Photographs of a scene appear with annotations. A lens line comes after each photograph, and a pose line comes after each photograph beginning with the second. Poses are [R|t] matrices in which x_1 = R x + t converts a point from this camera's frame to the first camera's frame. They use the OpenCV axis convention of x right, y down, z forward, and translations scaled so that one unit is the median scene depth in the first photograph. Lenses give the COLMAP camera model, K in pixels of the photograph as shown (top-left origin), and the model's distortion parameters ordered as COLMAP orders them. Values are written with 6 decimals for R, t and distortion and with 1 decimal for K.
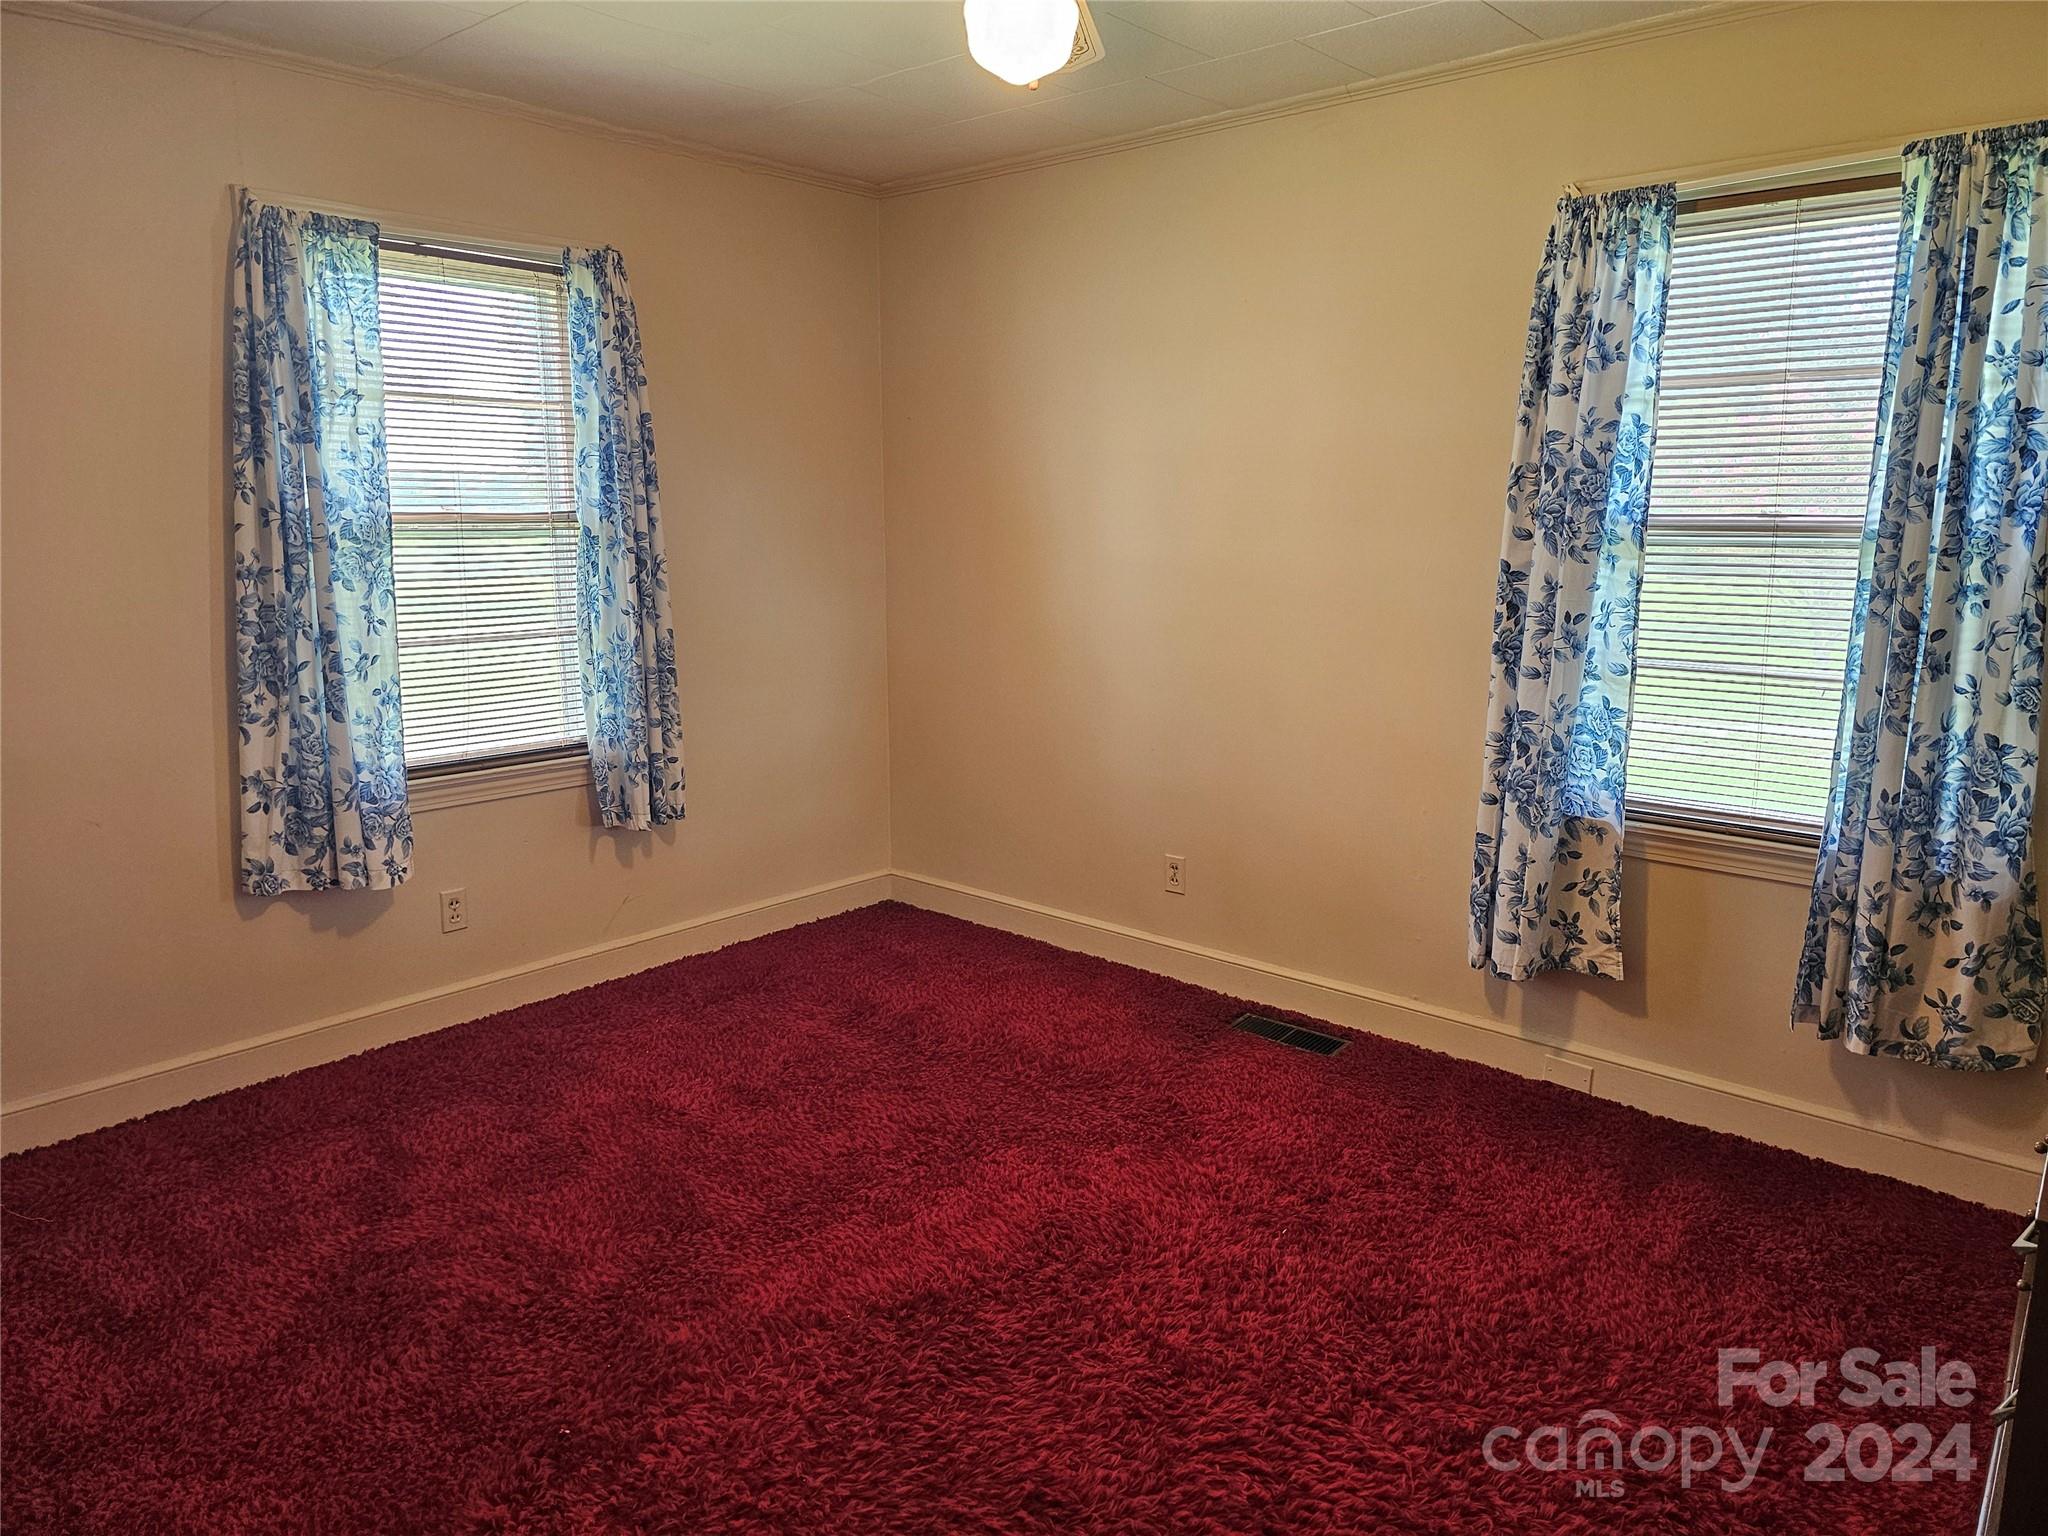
lens RADIAL K [[1370.9, 0, 1034.4], [0, 1370.9, 766.8], [0, 0, 1]] dist [0.056768, -0.060010]
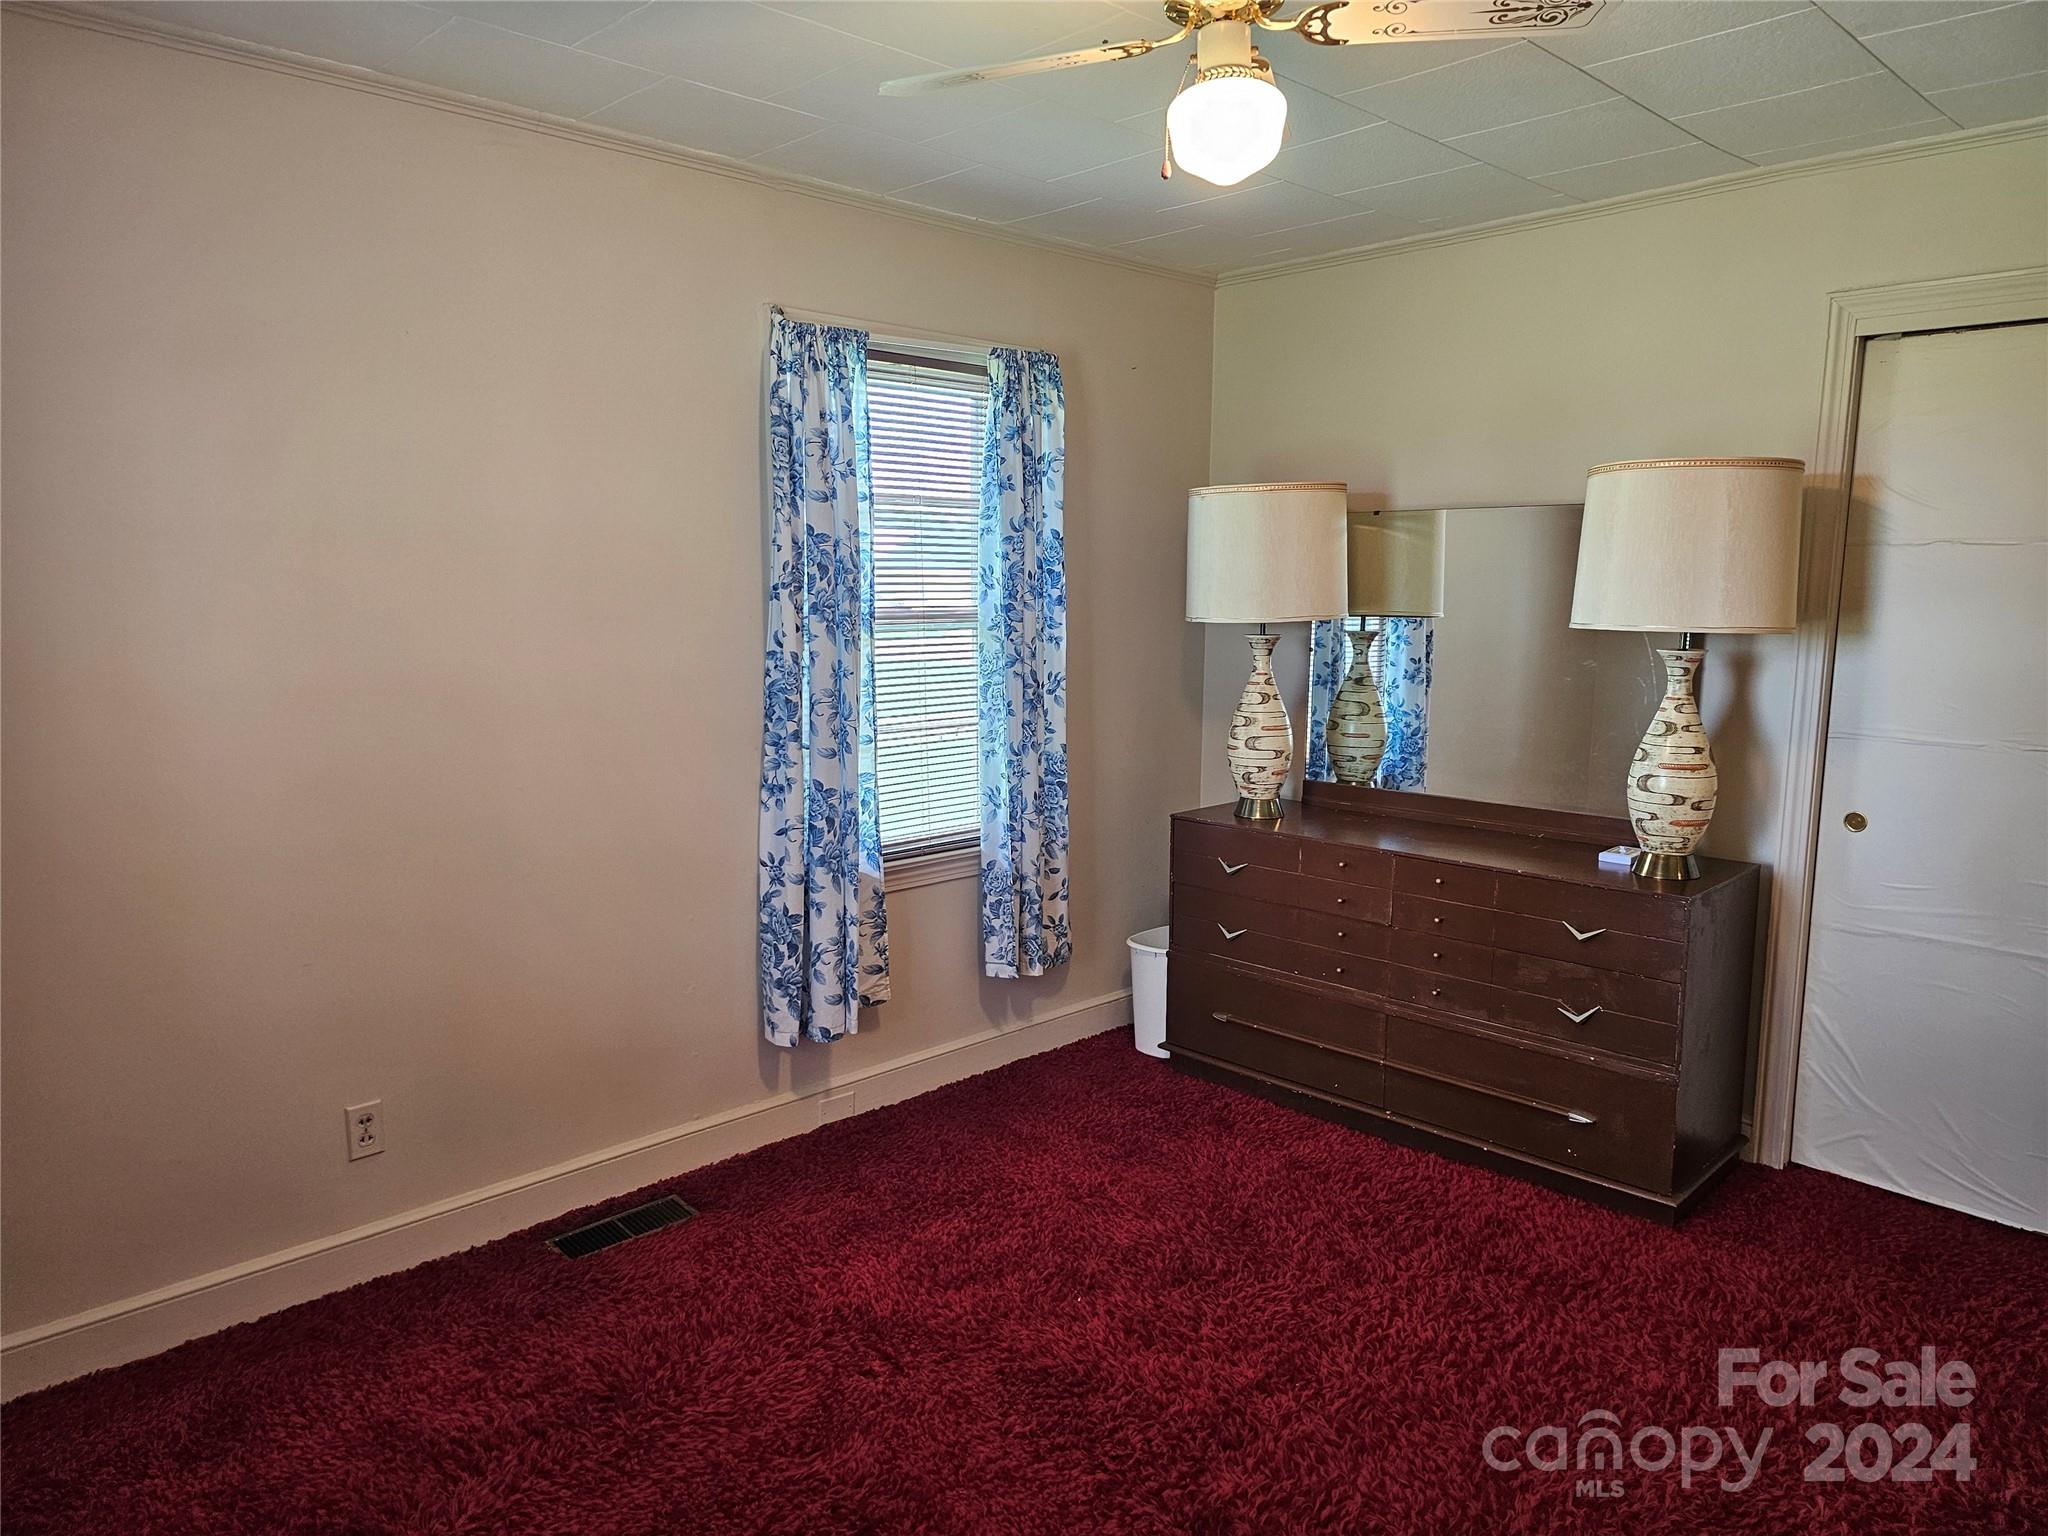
lens RADIAL K [[1370.9, 0, 1032.8], [0, 1370.9, 767.0], [0, 0, 1]] dist [0.056768, -0.060010]
pose [[0.078214, -0.142974, 0.986631, -0.729303], [0.181160, 0.975224, 0.126960, -0.174229], [-0.980338, 0.168808, 0.102177, 0.774854]]
